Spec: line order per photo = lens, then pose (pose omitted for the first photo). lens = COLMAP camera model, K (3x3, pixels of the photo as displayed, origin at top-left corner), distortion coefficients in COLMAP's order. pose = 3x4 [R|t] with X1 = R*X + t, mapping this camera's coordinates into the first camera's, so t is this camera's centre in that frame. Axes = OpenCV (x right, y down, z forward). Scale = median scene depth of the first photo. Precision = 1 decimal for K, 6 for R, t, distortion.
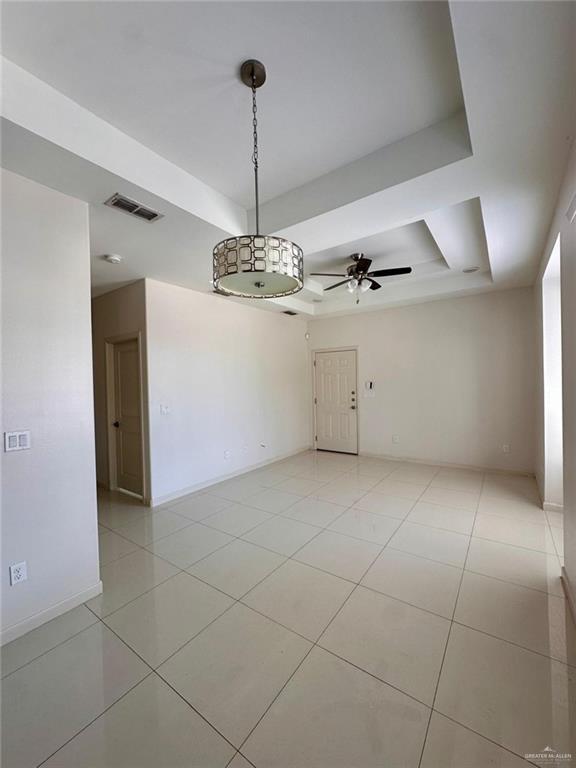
lens RADIAL K [[307.2, 0, 292.1], [0, 307.2, 380.7], [0, 0, 1]] dist [-0.003129, 0.001396]
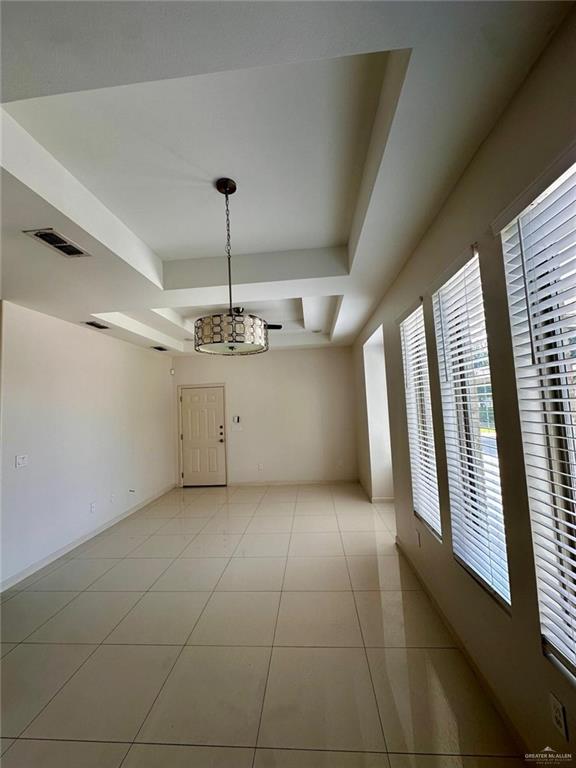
lens RADIAL K [[307.2, 0, 289.6], [0, 307.2, 381.1], [0, 0, 1]] dist [-0.003129, 0.001396]
pose [[0.854774, 0.025615, 0.518368, -0.161269], [0.023538, 0.995840, -0.088024, -0.020280], [-0.518466, 0.087442, 0.850615, -0.046544]]
